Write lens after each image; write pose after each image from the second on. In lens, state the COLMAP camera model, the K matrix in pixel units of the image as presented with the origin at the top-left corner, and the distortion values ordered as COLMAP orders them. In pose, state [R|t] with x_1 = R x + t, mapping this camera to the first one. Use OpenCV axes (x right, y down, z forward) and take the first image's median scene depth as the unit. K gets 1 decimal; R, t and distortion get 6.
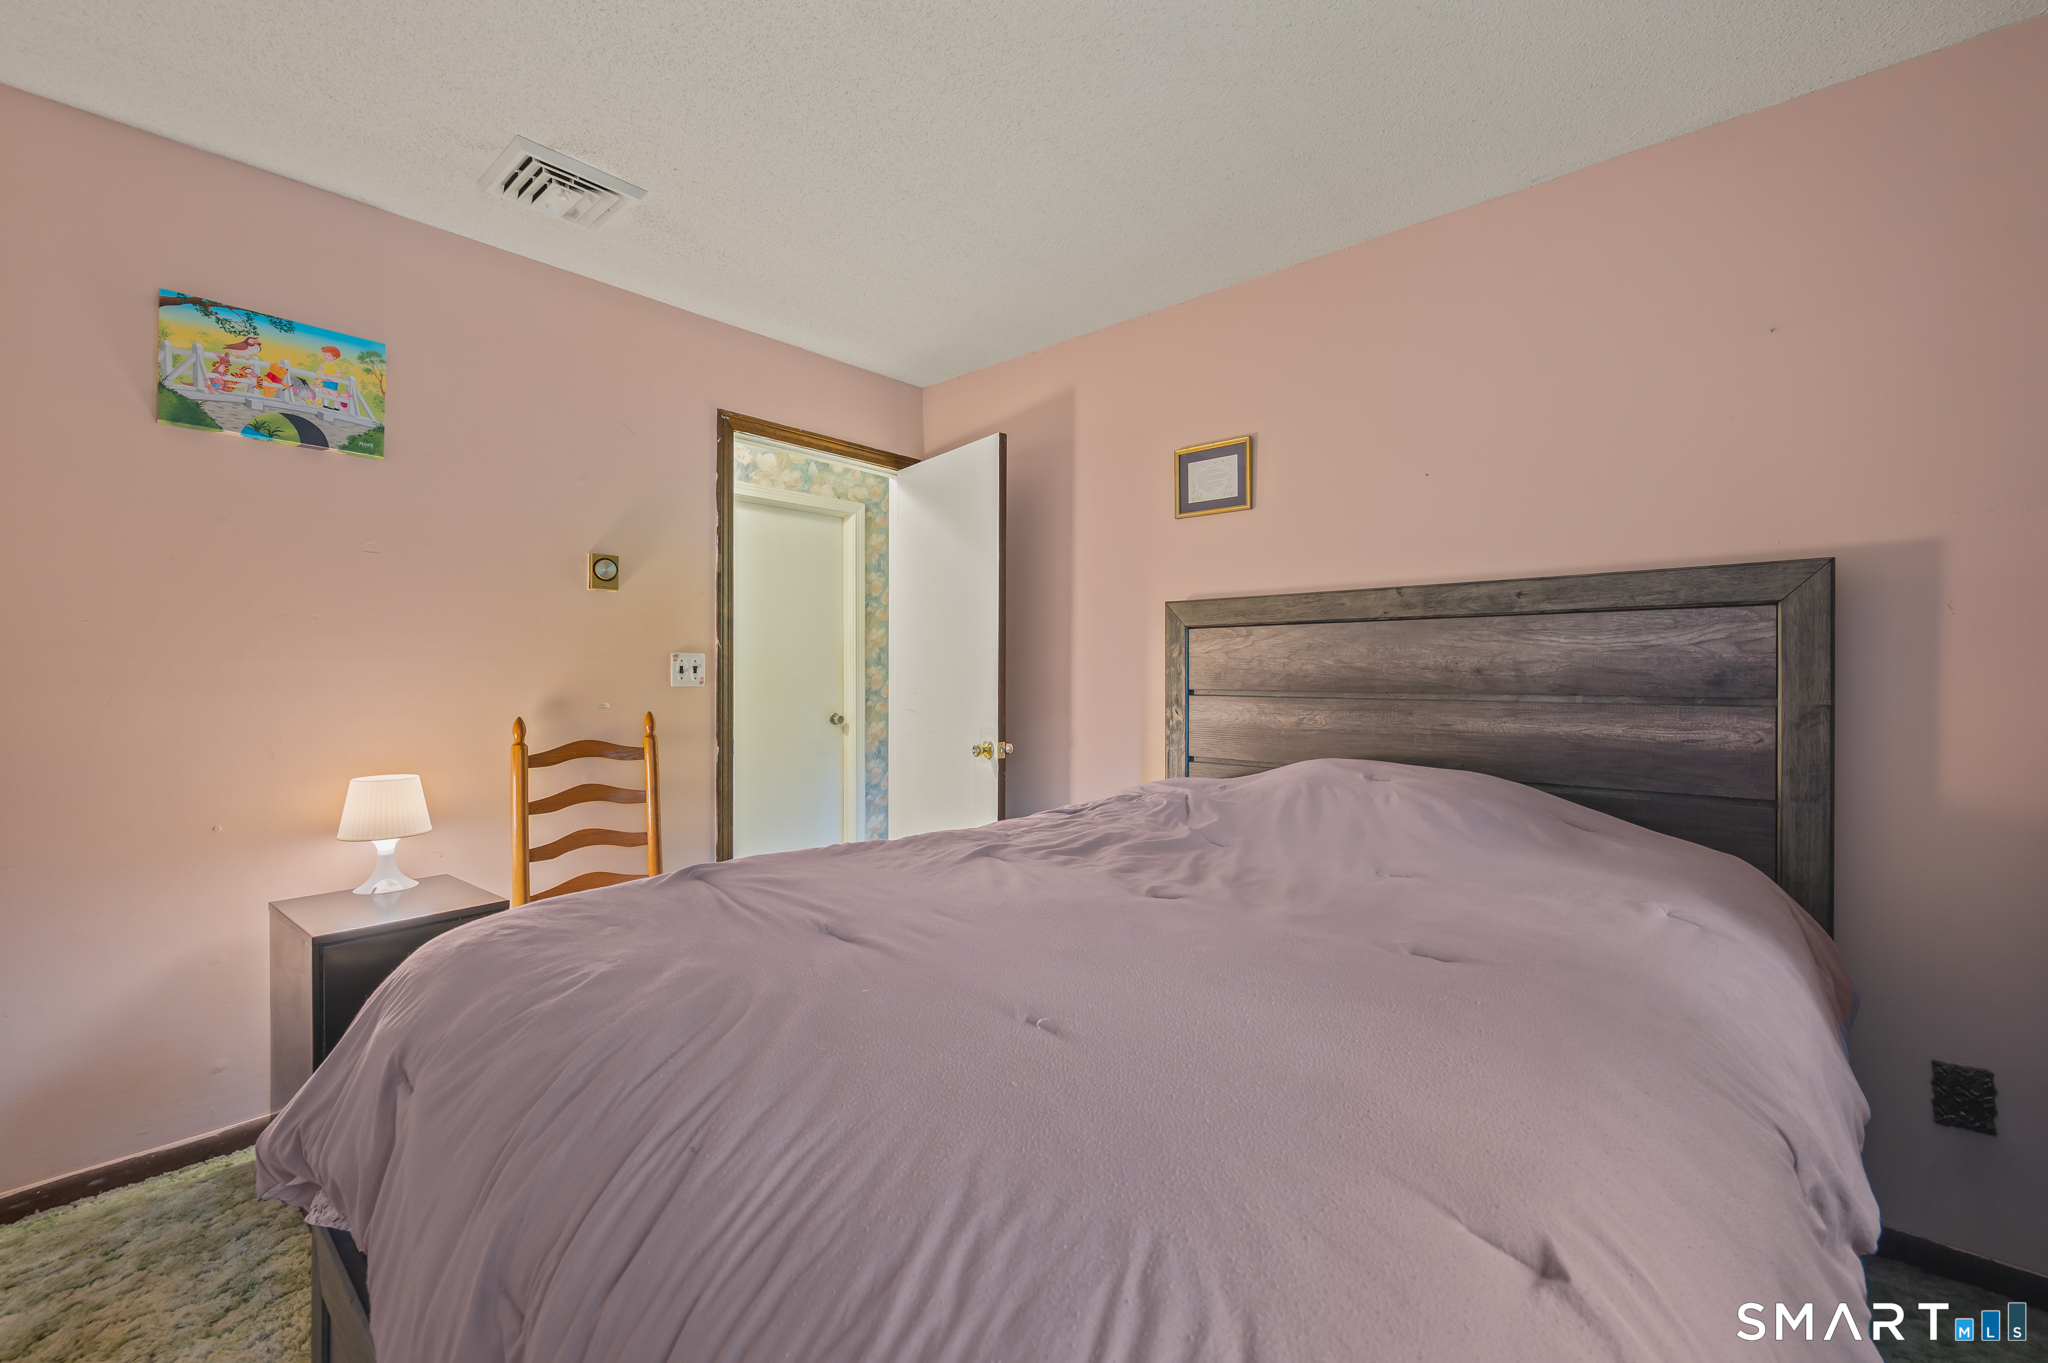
lens RADIAL K [[824.7, 0, 1001.4], [0, 824.7, 671.7], [0, 0, 1]] dist [0.001600, -0.000054]
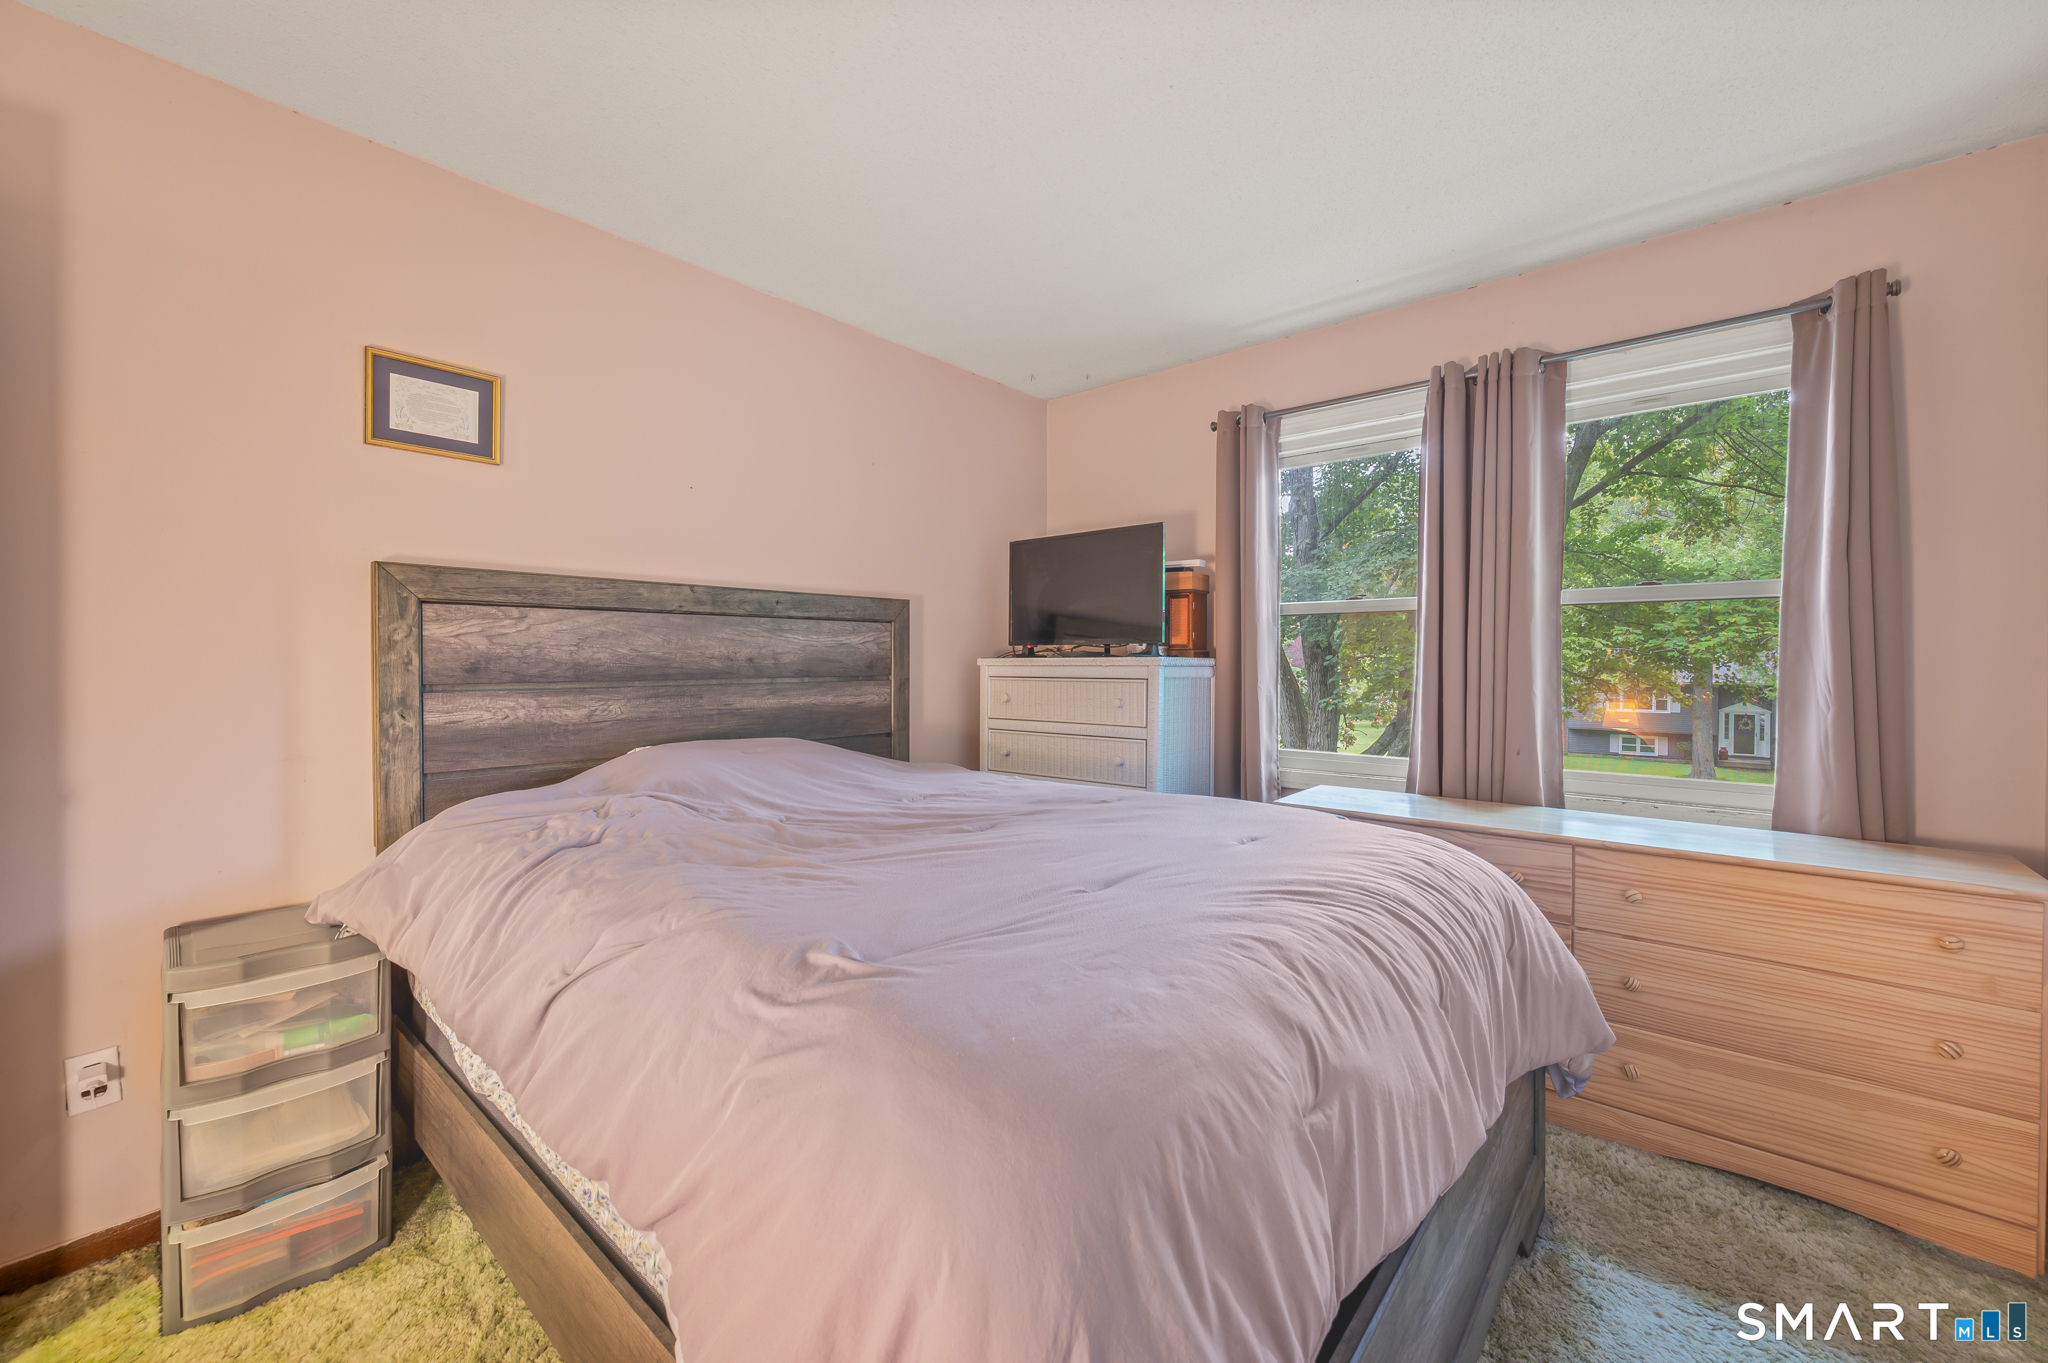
lens RADIAL K [[824.7, 0, 1001.4], [0, 824.7, 671.7], [0, 0, 1]] dist [0.001600, -0.000054]
pose [[-0.026045, -0.013801, 0.999565, -0.648855], [0.000644, 0.999904, 0.013822, 0.000032], [-0.999661, 0.001004, -0.026034, 0.611802]]
